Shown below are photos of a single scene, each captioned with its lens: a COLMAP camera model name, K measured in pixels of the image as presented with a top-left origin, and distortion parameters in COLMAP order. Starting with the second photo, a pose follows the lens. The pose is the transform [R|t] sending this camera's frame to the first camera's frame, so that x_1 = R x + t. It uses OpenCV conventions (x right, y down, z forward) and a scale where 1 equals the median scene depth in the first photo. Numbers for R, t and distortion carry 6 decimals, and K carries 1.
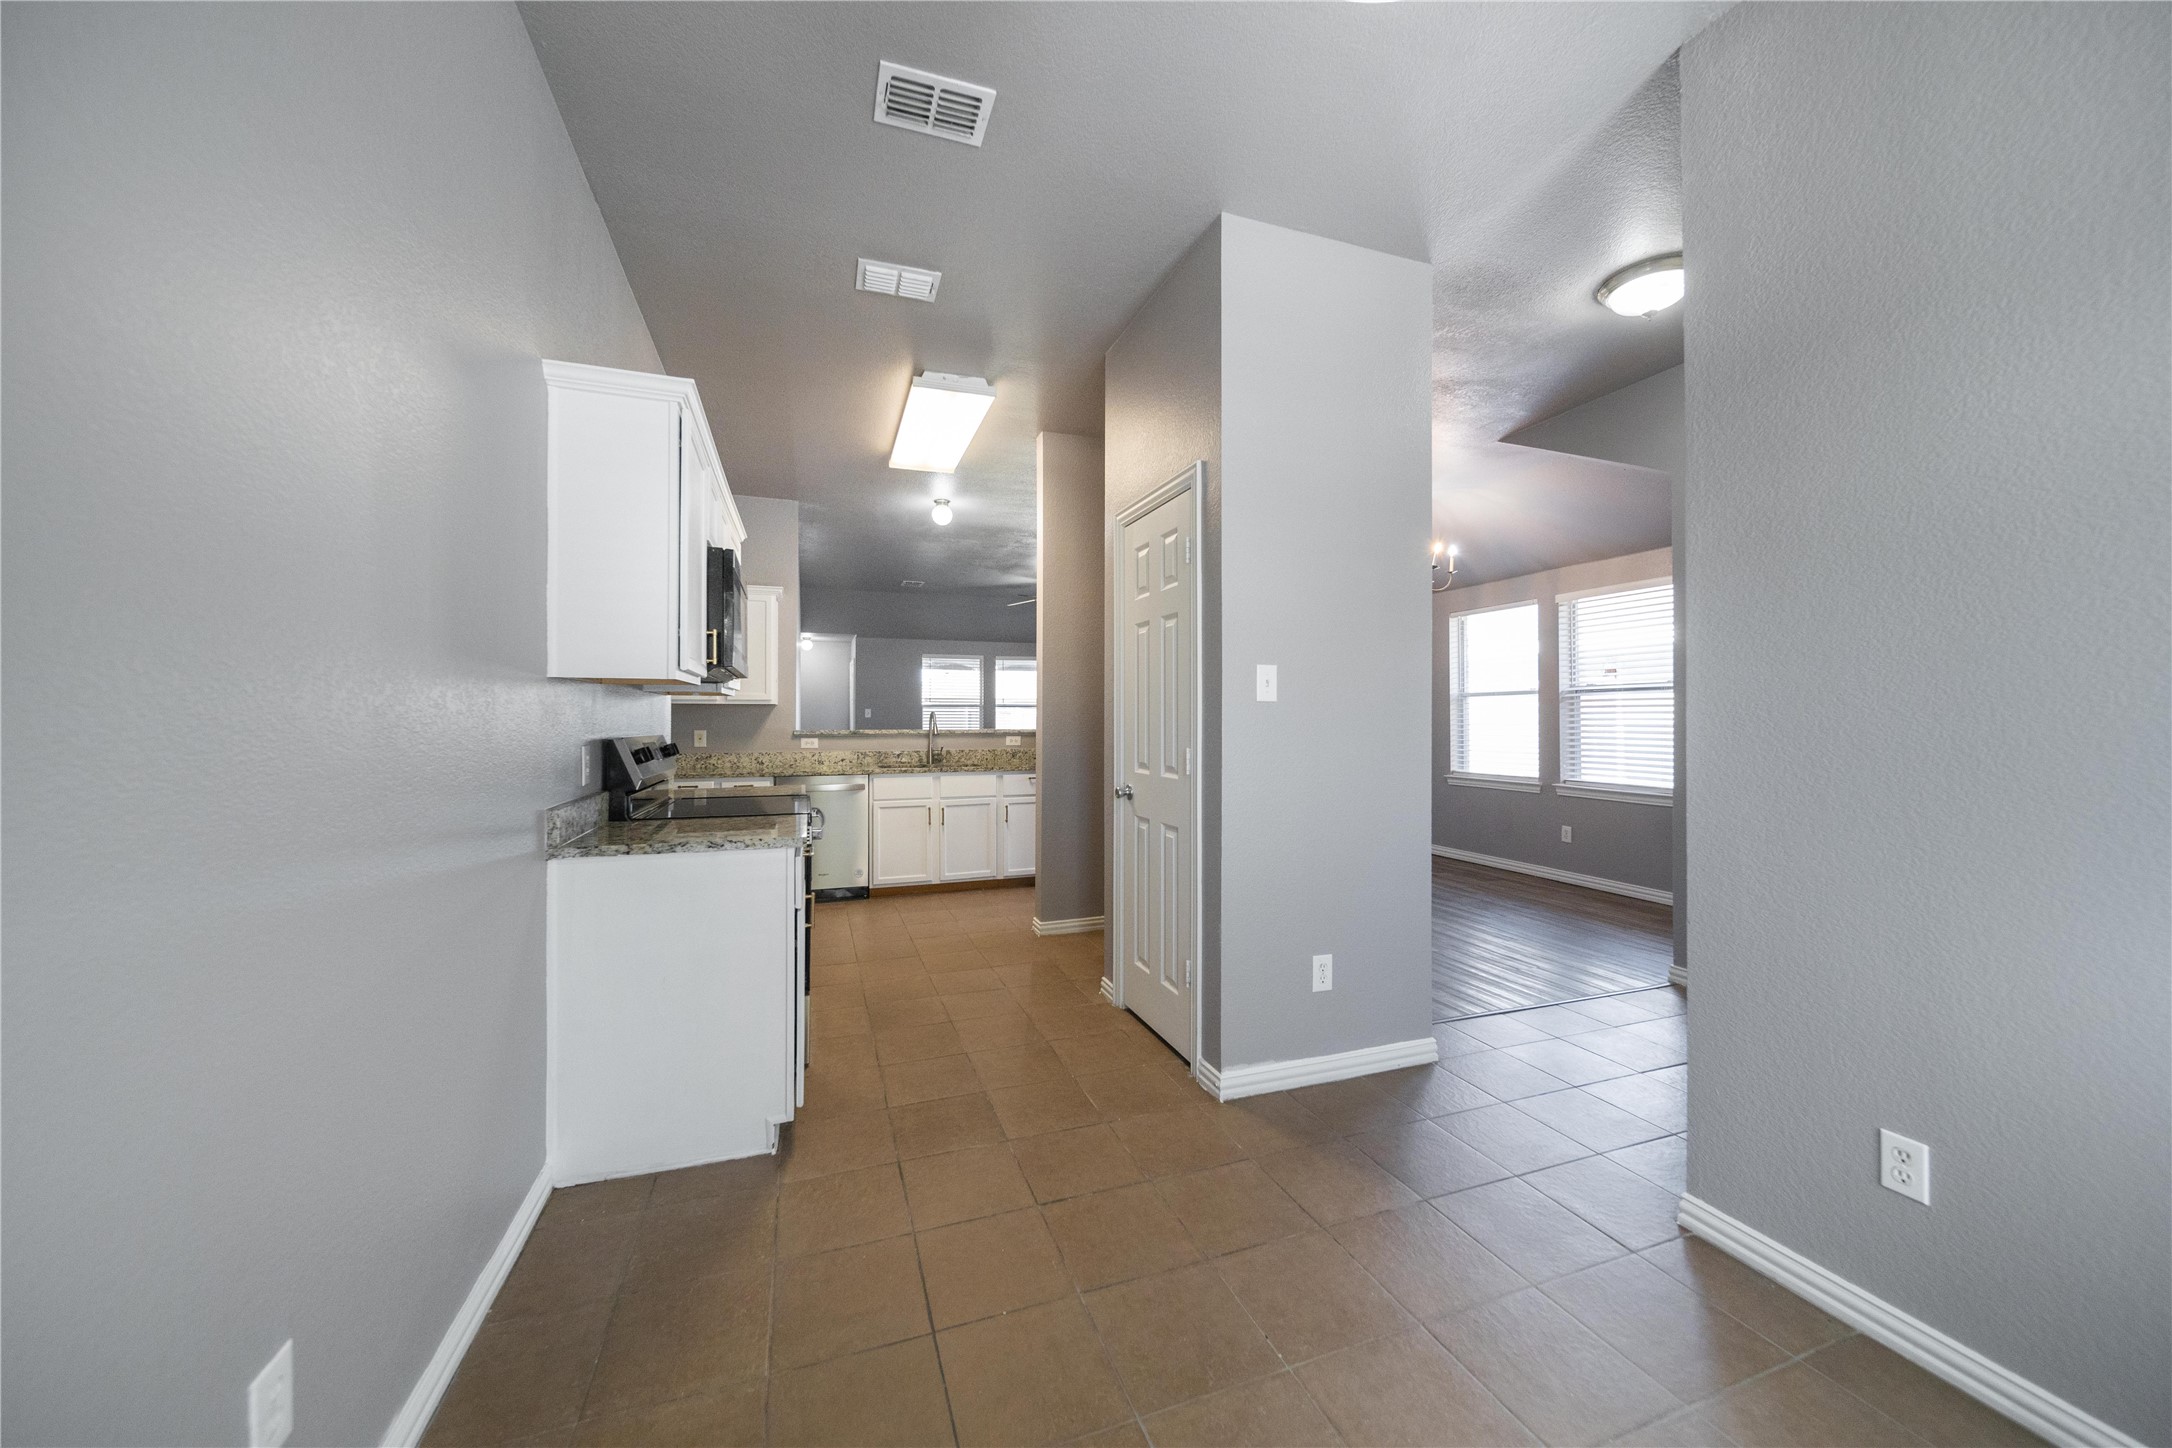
lens RADIAL K [[774.8, 0, 1075.1], [0, 774.8, 713.6], [0, 0, 1]] dist [-0.000477, -0.000034]
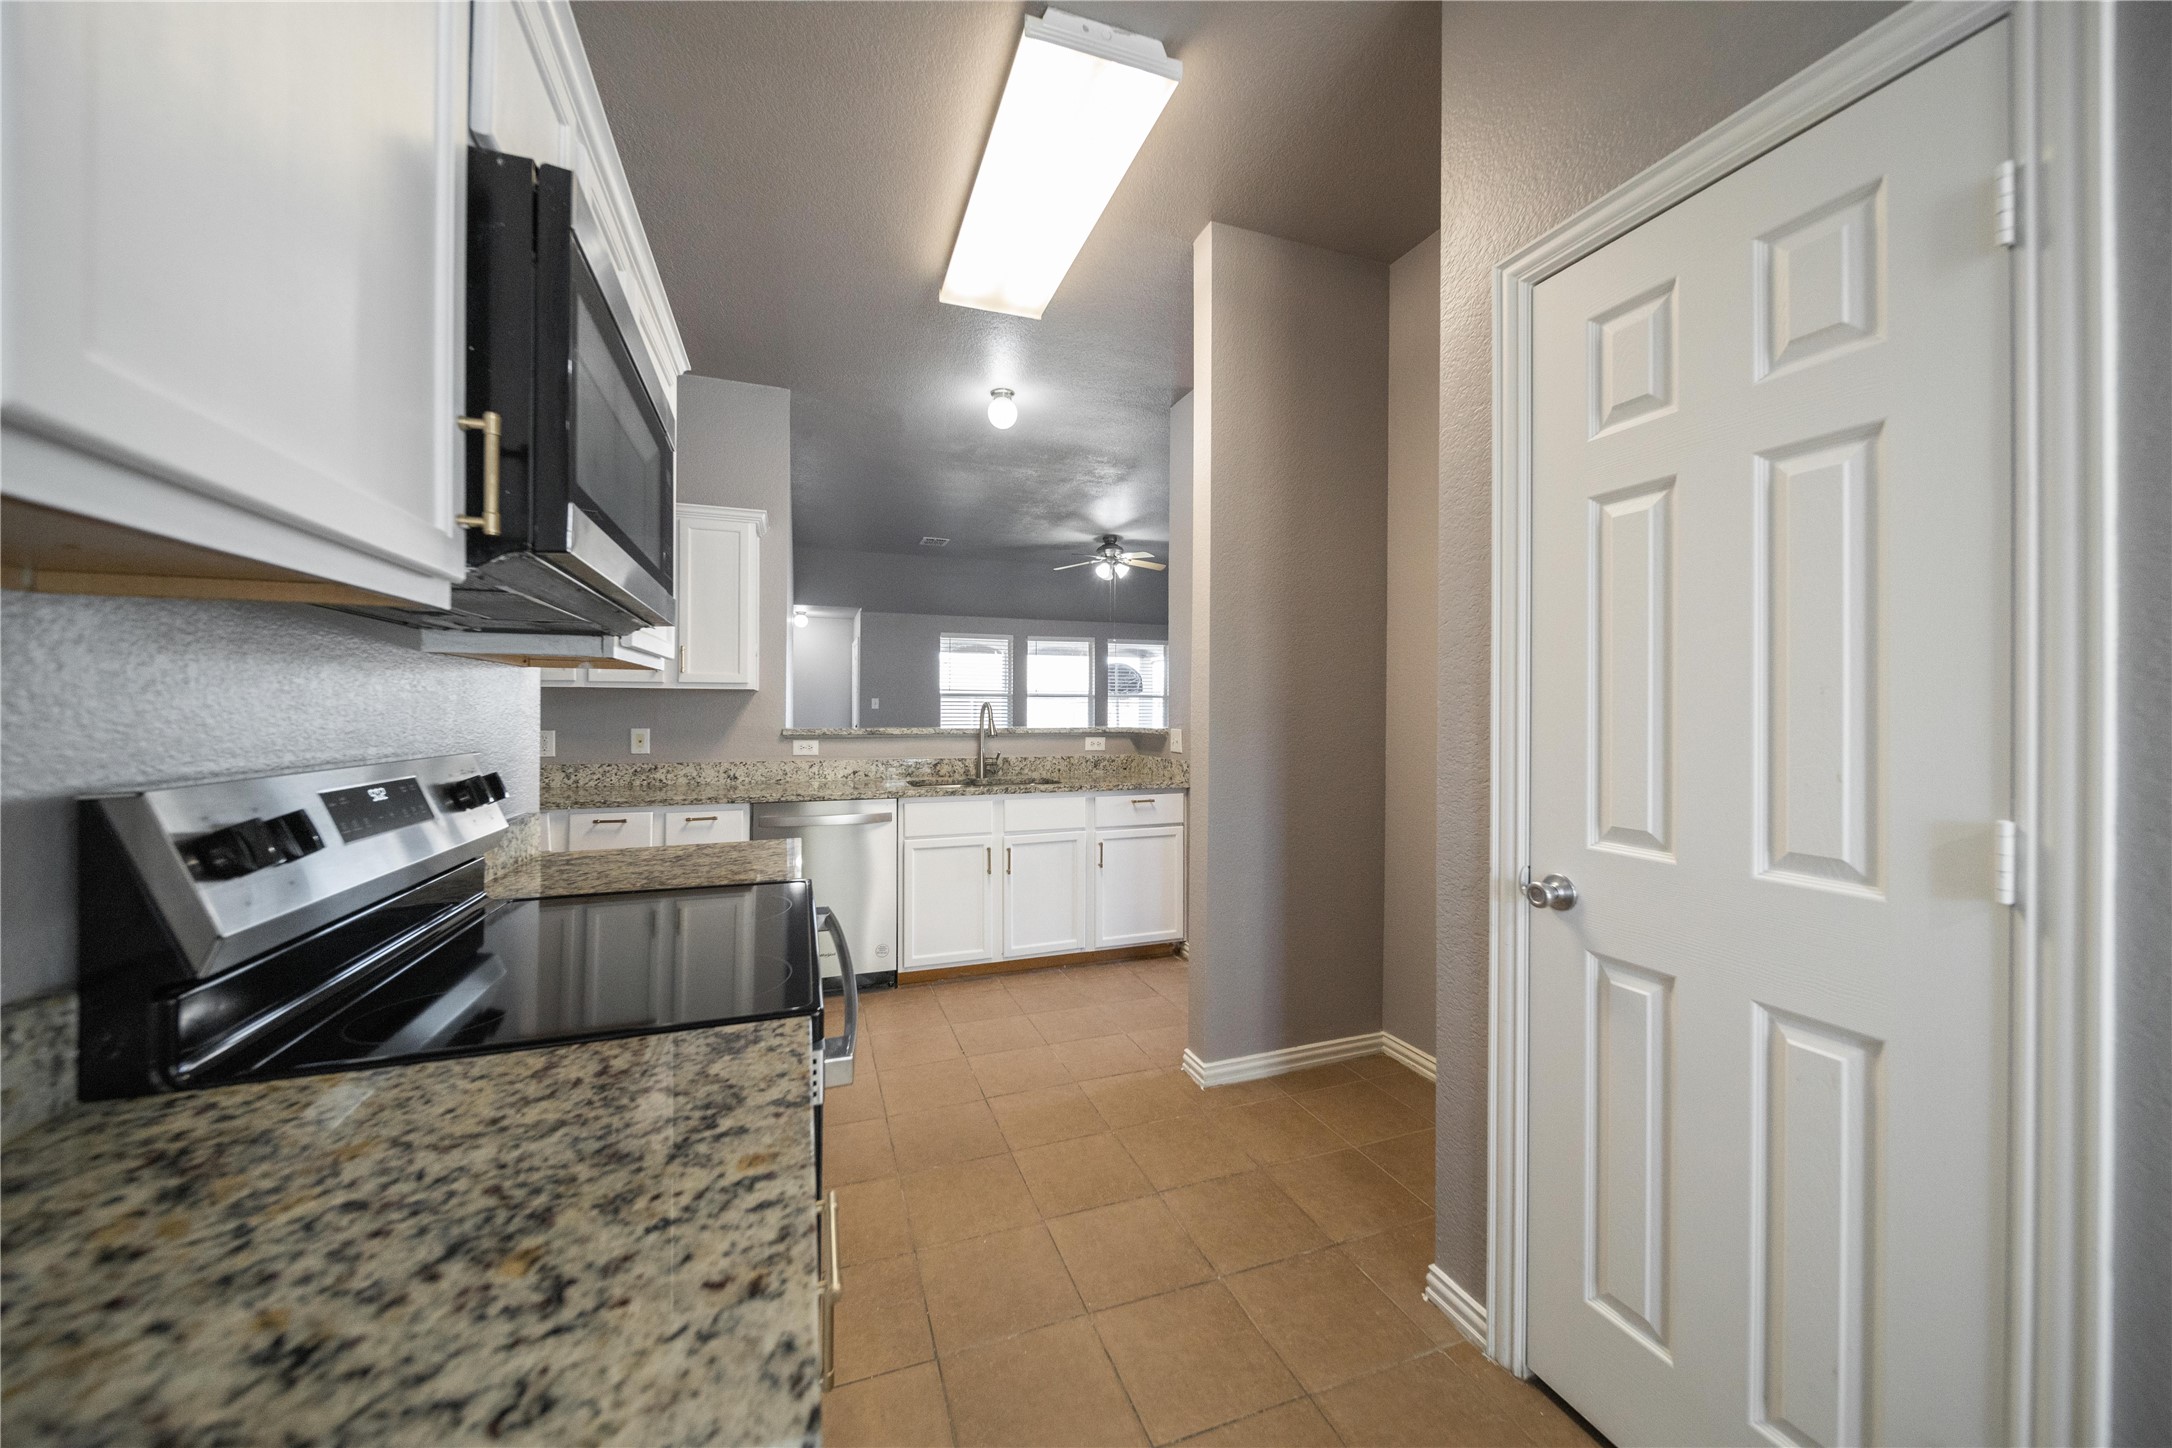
lens RADIAL K [[770.8, 0, 1074.9], [0, 770.8, 708.3], [0, 0, 1]] dist [-0.000164, -0.000251]
pose [[0.999951, 0.004112, 0.009055, -0.120147], [-0.004153, 0.999981, 0.004582, -0.000481], [-0.009036, -0.004620, 0.999949, 0.342307]]
